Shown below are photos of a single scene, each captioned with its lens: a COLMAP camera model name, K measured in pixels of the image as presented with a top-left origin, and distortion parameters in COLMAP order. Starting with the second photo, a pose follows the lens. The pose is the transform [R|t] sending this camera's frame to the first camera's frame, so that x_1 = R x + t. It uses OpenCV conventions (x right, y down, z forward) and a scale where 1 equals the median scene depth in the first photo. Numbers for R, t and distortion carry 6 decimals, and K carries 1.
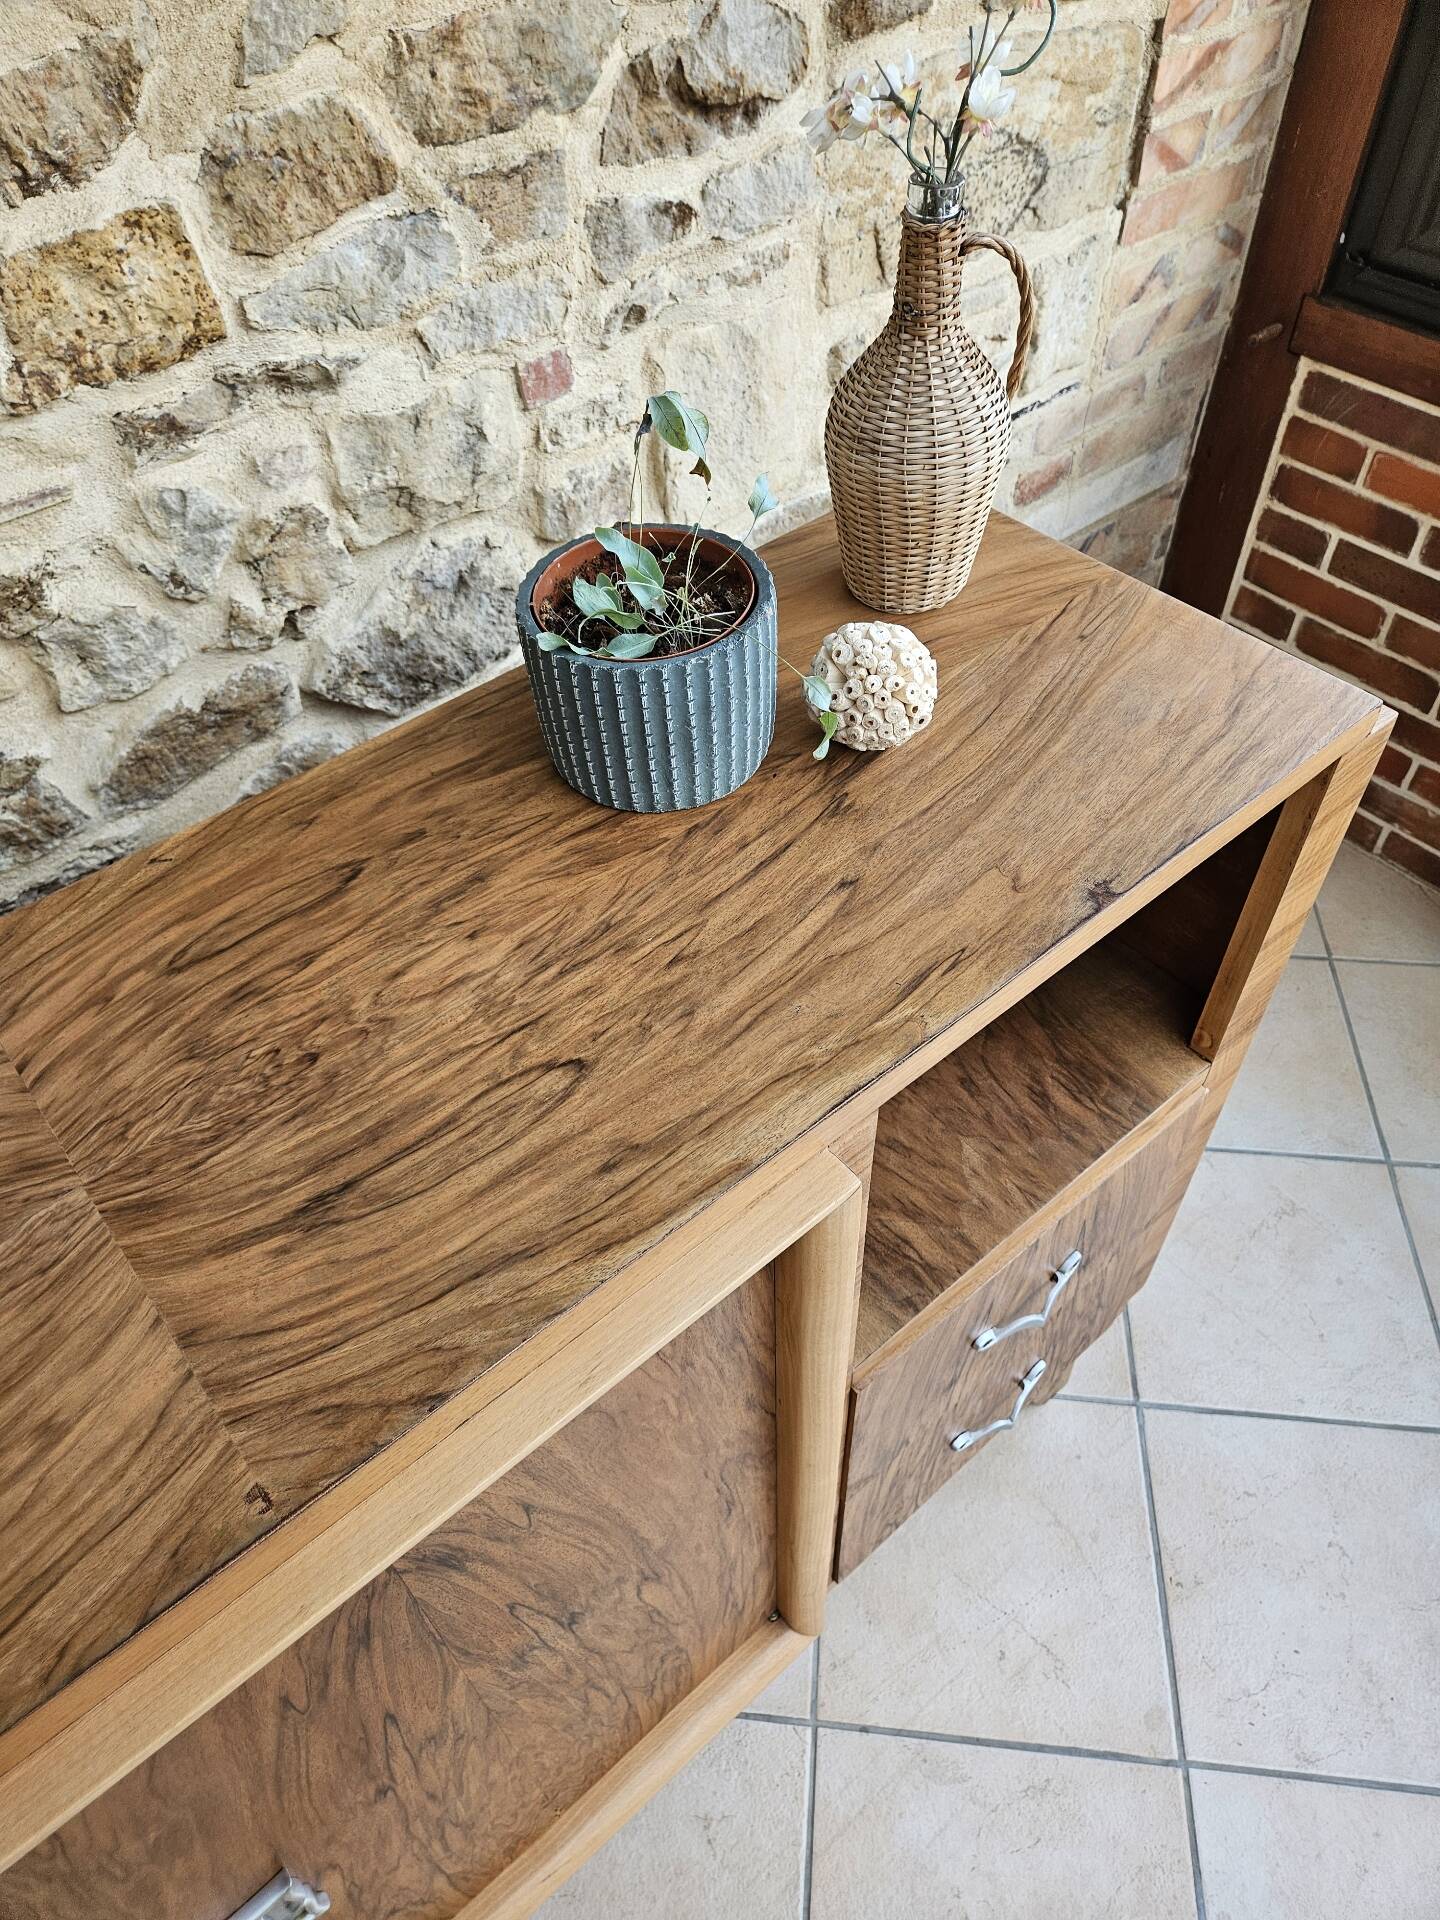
lens RADIAL K [[1293.3, 0, 710.8], [0, 1293.3, 950.1], [0, 0, 1]] dist [0.067622, -0.062876]
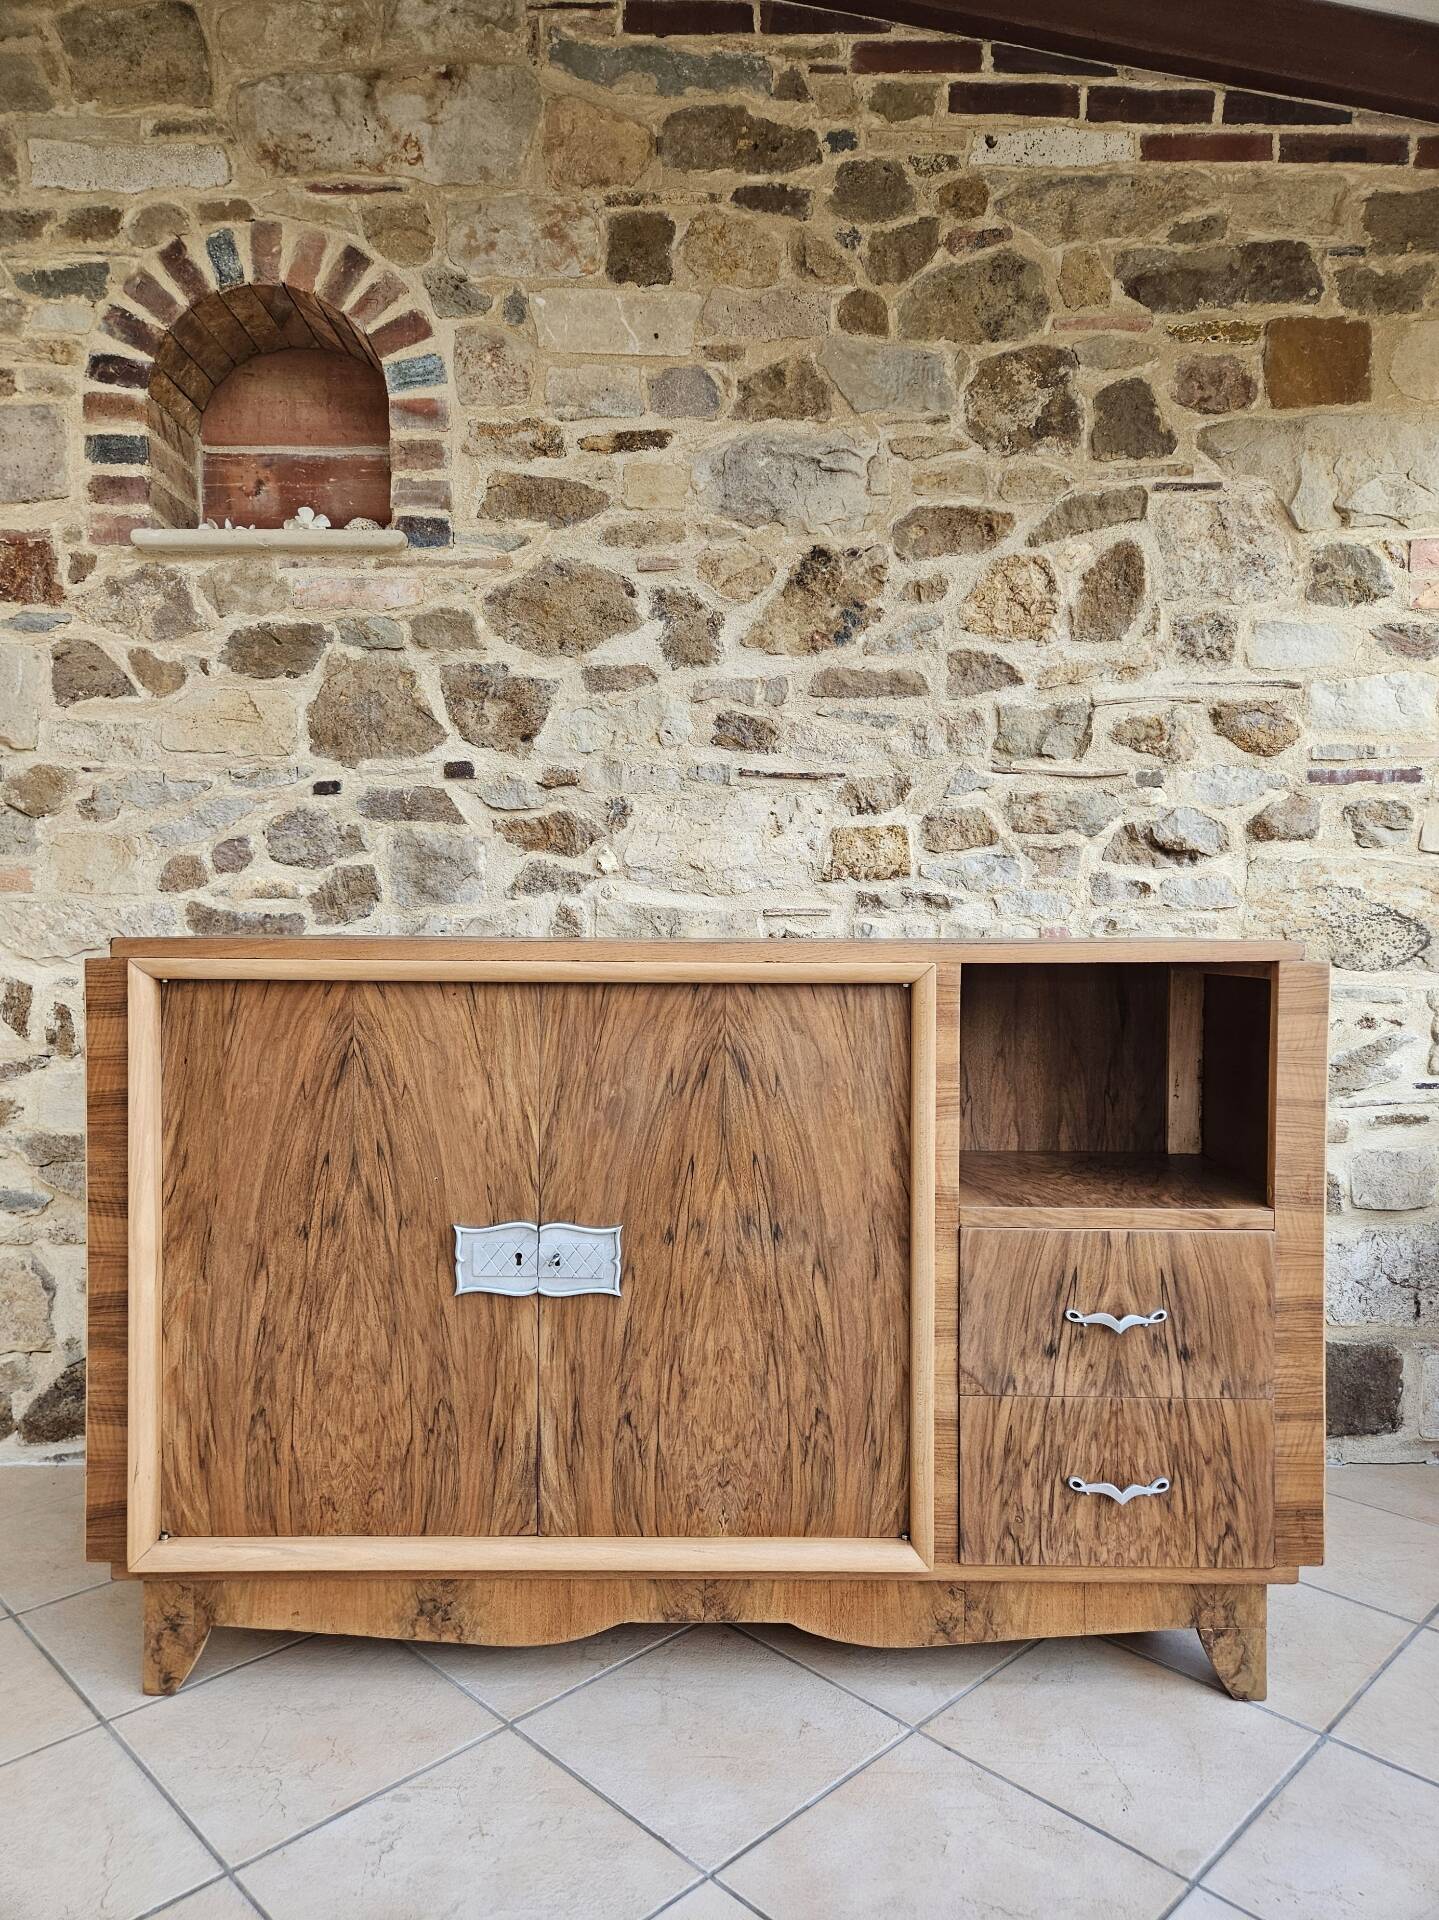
lens RADIAL K [[1280.8, 0, 711.1], [0, 1280.8, 956.6], [0, 0, 1]] dist [0.079160, -0.069340]
pose [[0.768682, 0.057516, -0.637040, 0.879296], [-0.497286, 0.680126, -0.538642, 1.109944], [0.402287, 0.730835, 0.551403, -0.380971]]
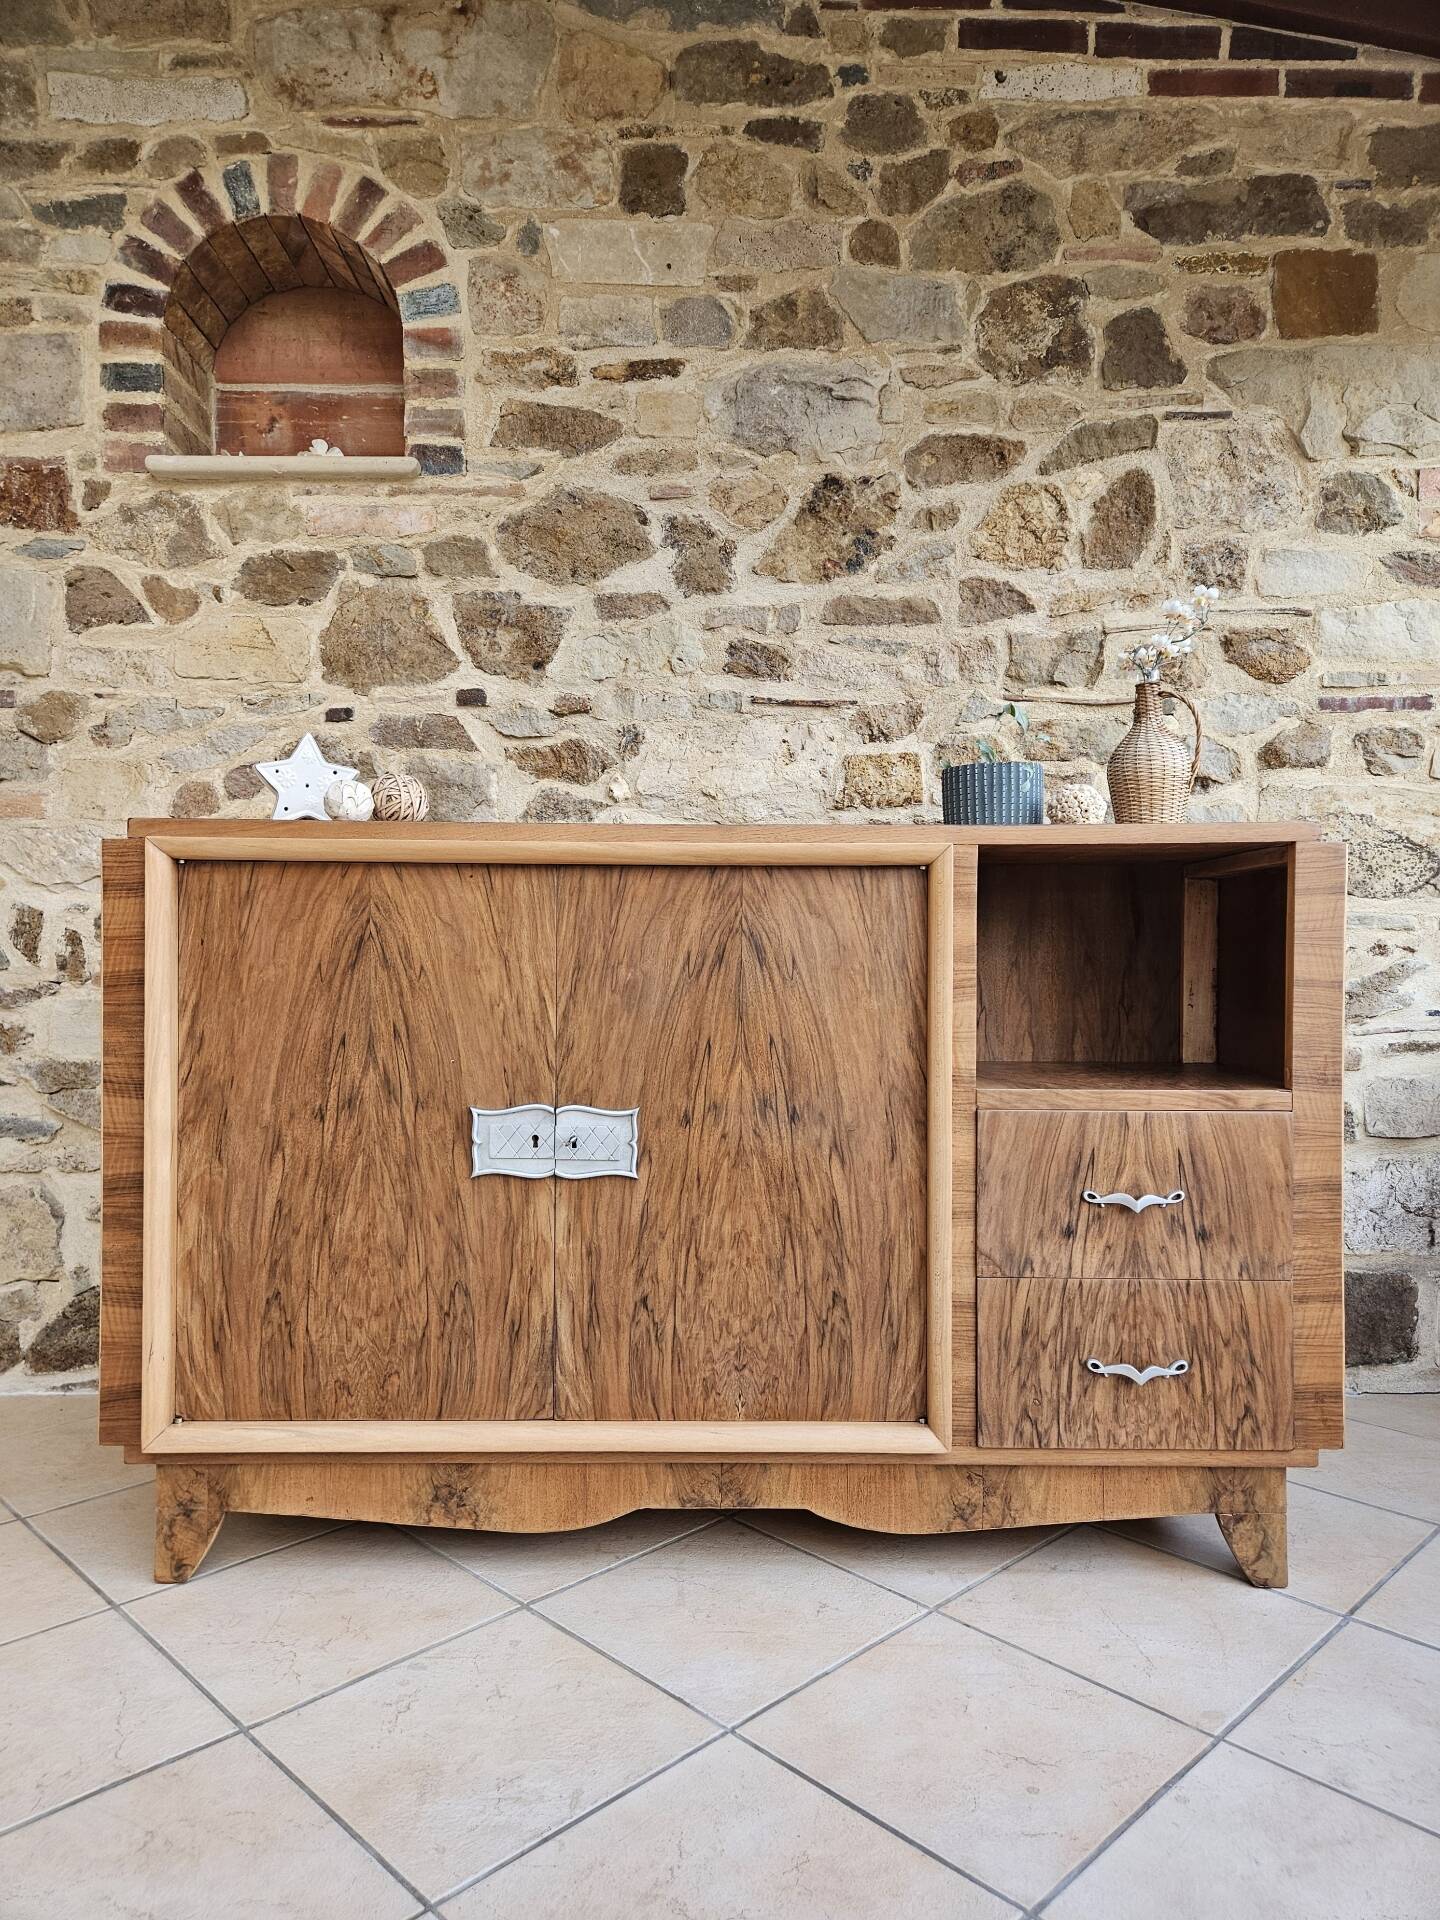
lens RADIAL K [[1285.4, 0, 715.6], [0, 1285.4, 962.3], [0, 0, 1]] dist [0.078205, -0.069795]
pose [[0.770136, 0.045881, -0.636228, 0.877193], [-0.496227, 0.669814, -0.552366, 1.249802], [0.400811, 0.741110, 0.538615, -0.253058]]
